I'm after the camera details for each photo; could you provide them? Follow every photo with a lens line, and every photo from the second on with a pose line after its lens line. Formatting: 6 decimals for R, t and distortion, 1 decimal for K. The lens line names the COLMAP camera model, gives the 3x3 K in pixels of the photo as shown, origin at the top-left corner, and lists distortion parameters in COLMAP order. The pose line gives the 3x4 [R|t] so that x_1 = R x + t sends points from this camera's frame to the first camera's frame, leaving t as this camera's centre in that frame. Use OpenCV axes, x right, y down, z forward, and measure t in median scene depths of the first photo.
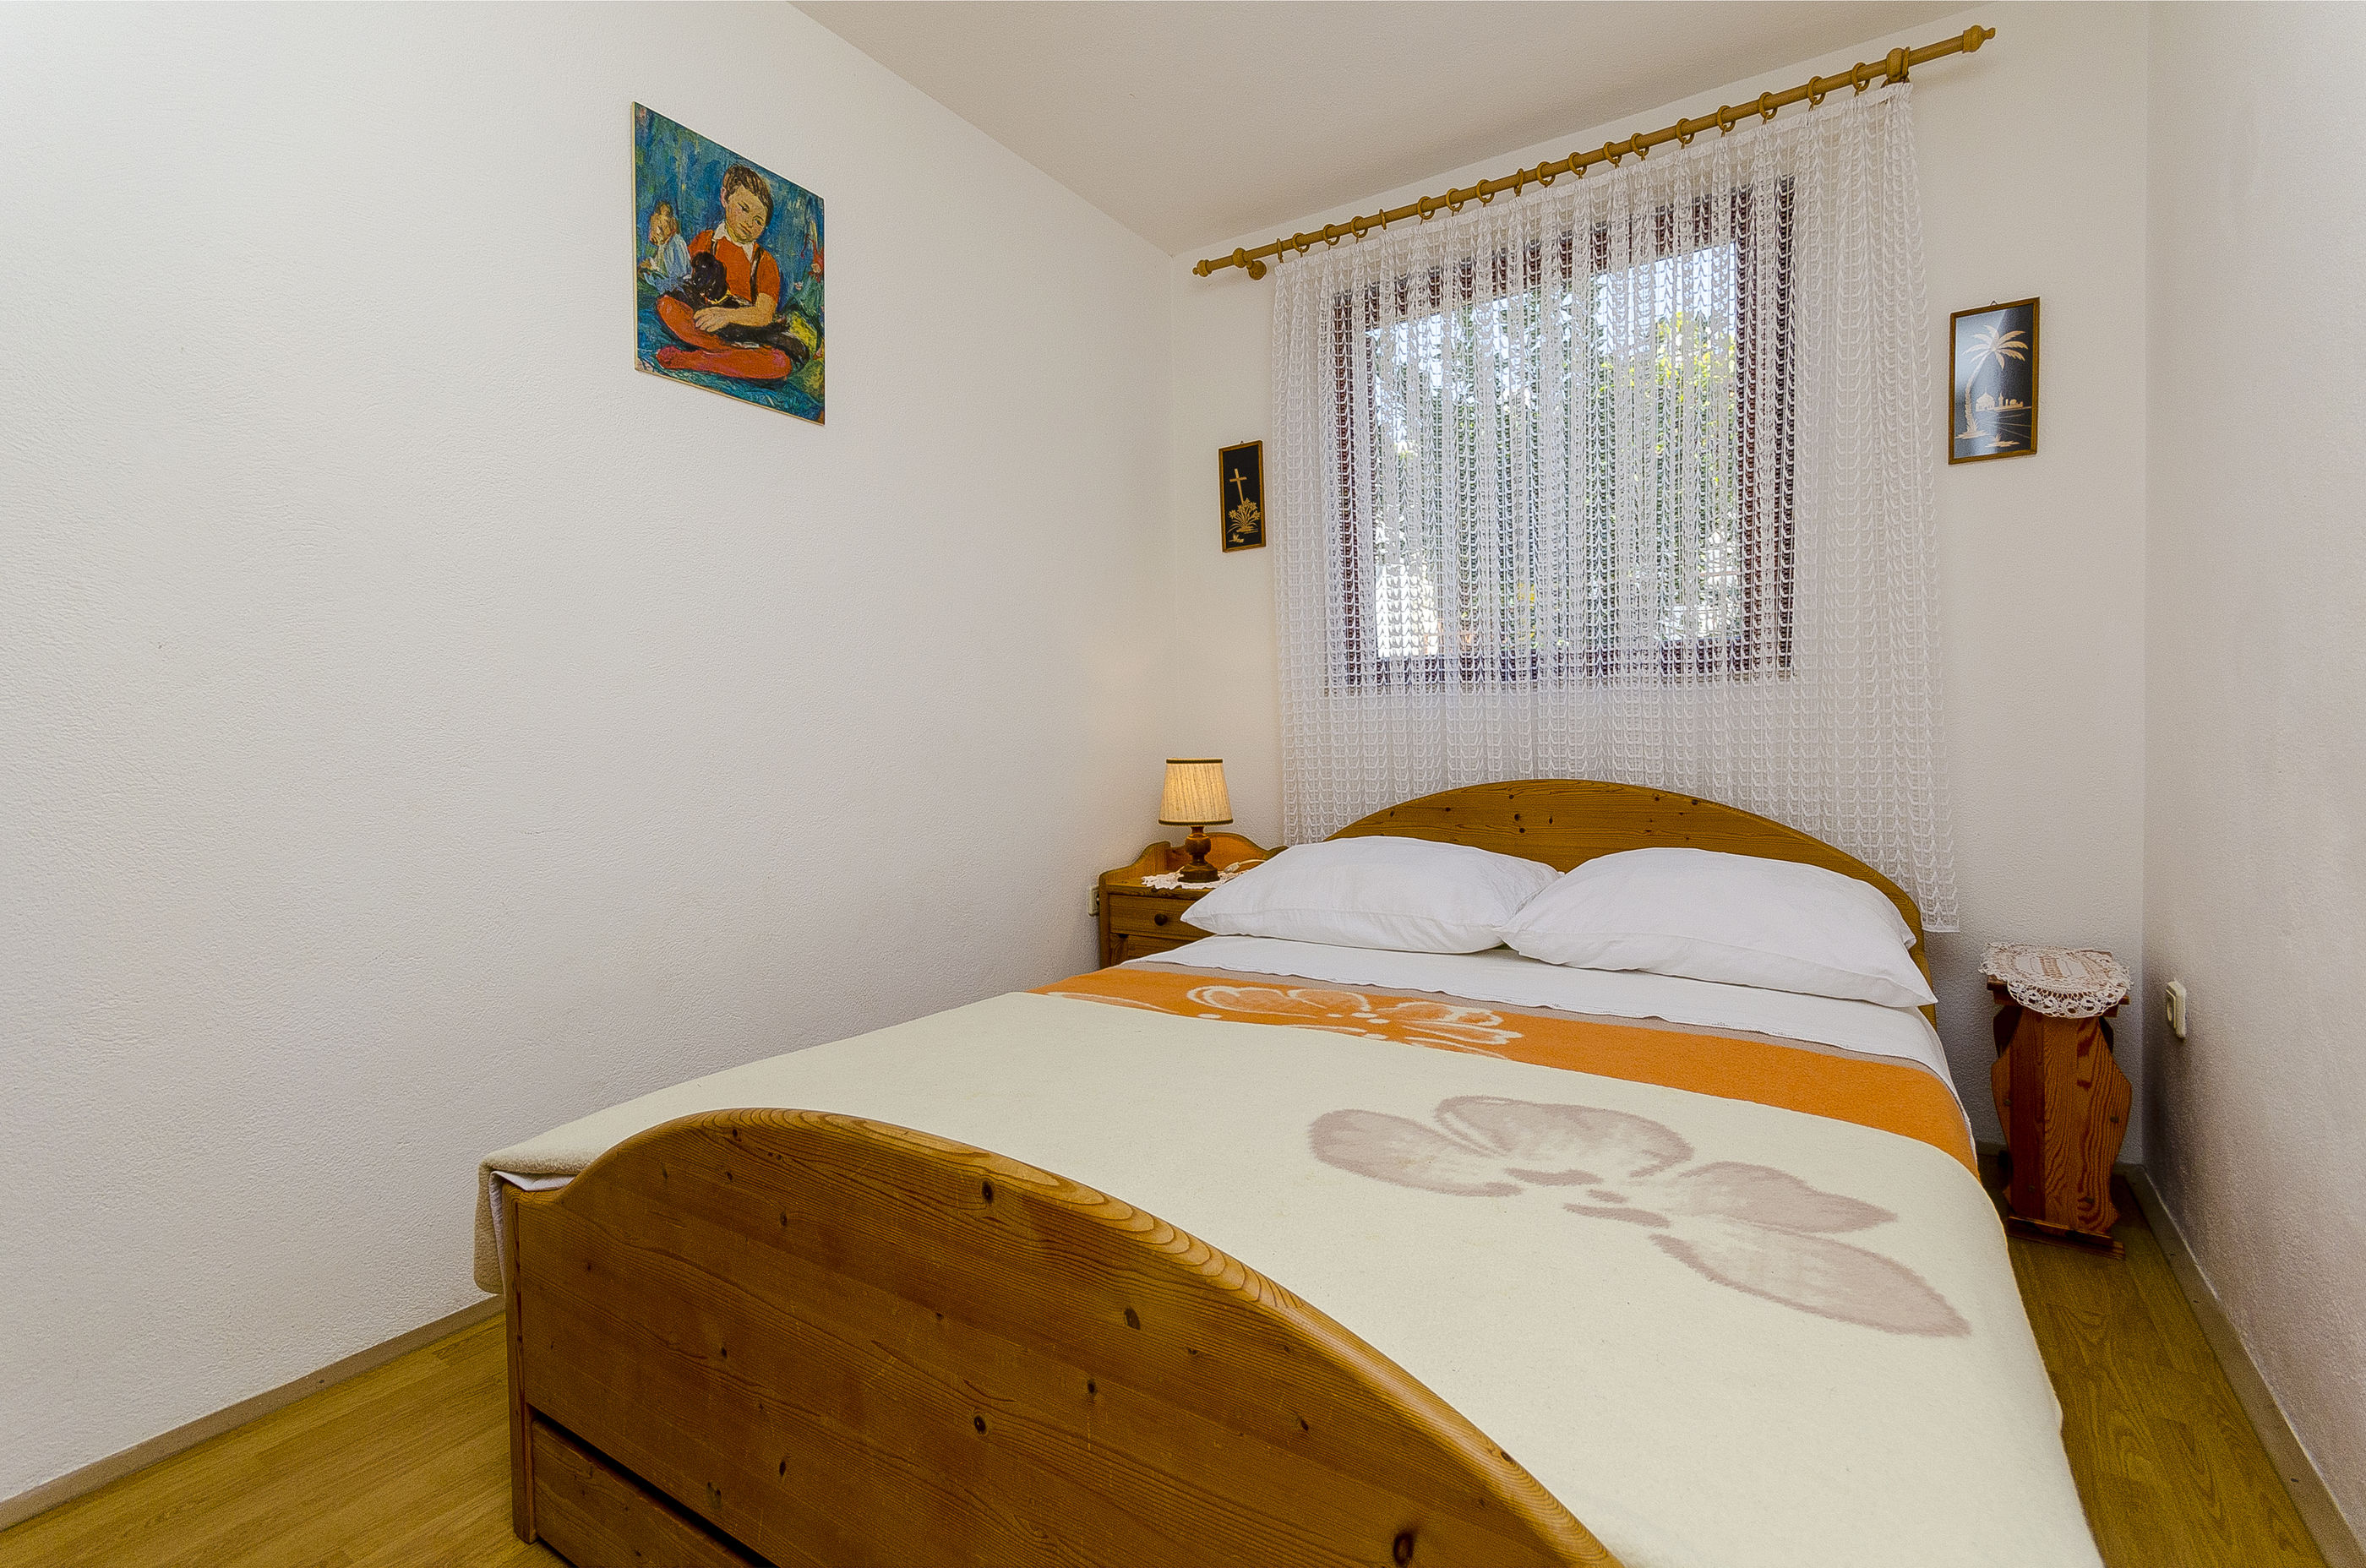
lens RADIAL K [[1080.3, 0, 1183.0], [0, 1080.3, 784.0], [0, 0, 1]] dist [-0.000728, -0.000086]
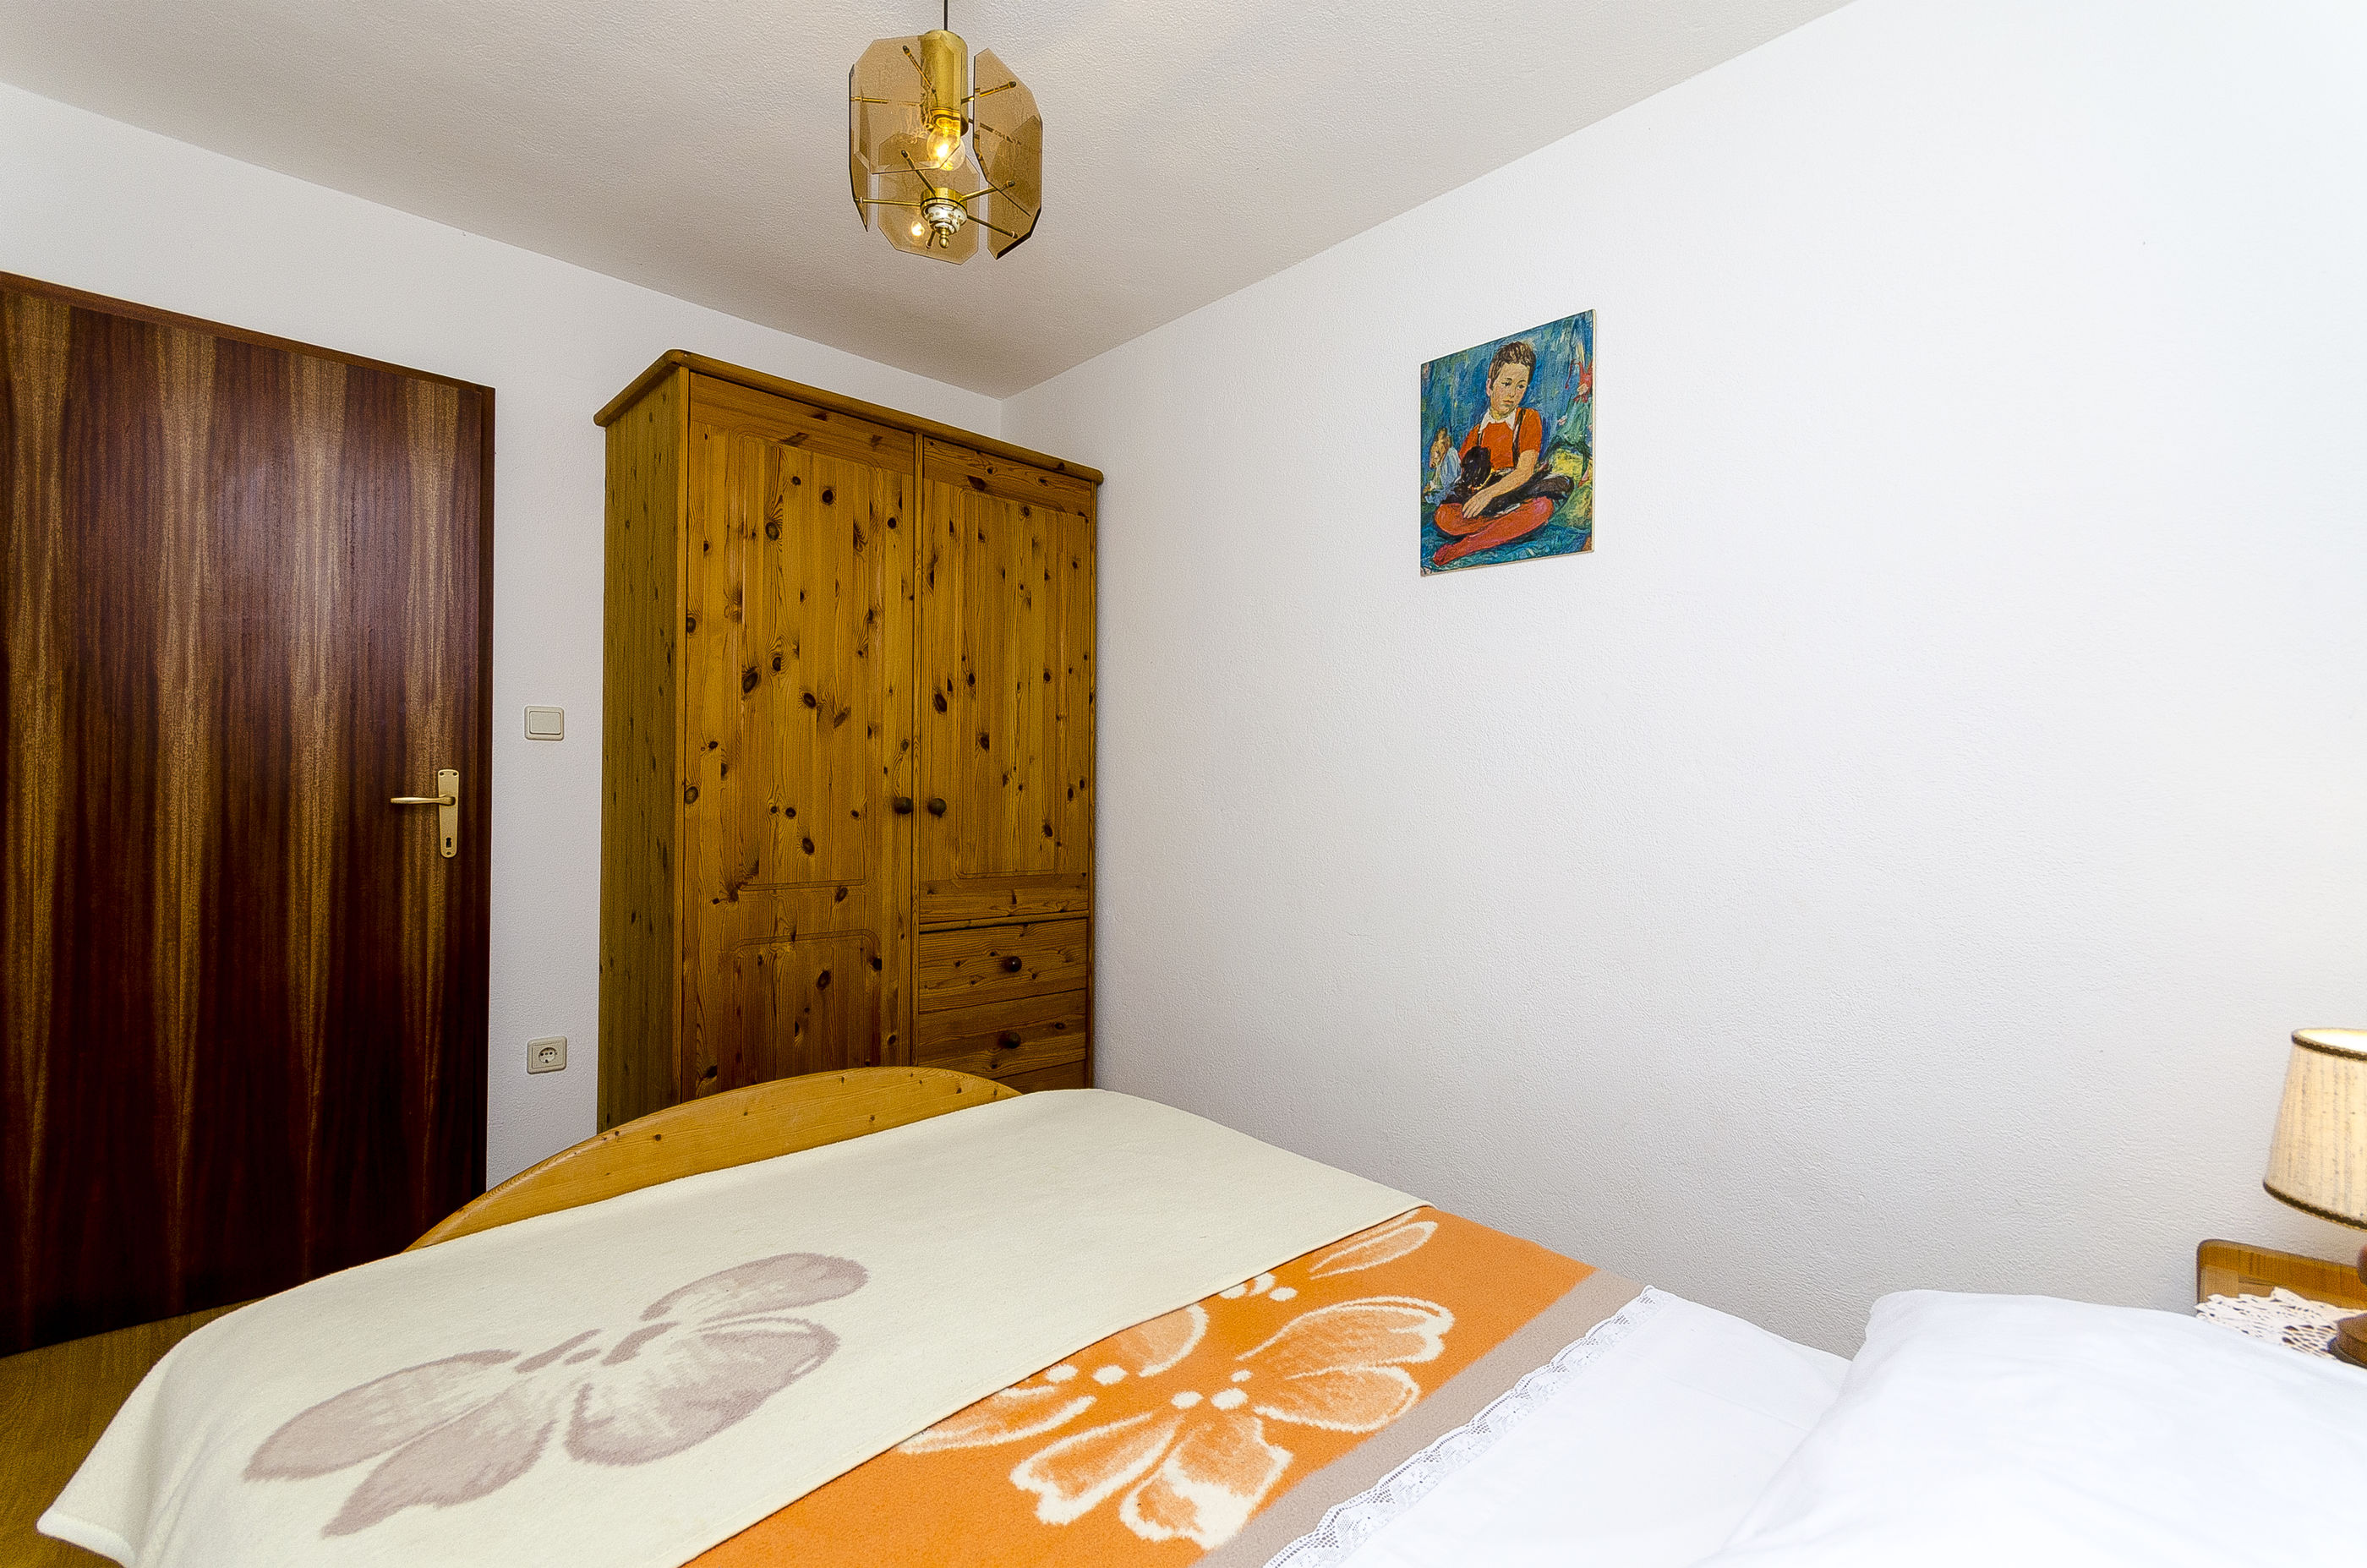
lens RADIAL K [[1047.3, 0, 1183.5], [0, 1047.3, 784.0], [0, 0, 1]] dist [0.020386, -0.000226]
pose [[-0.241081, 0.017281, -0.970351, 0.736231], [-0.042270, 0.998706, 0.028288, -0.165637], [0.969584, 0.047837, -0.240039, 1.029615]]
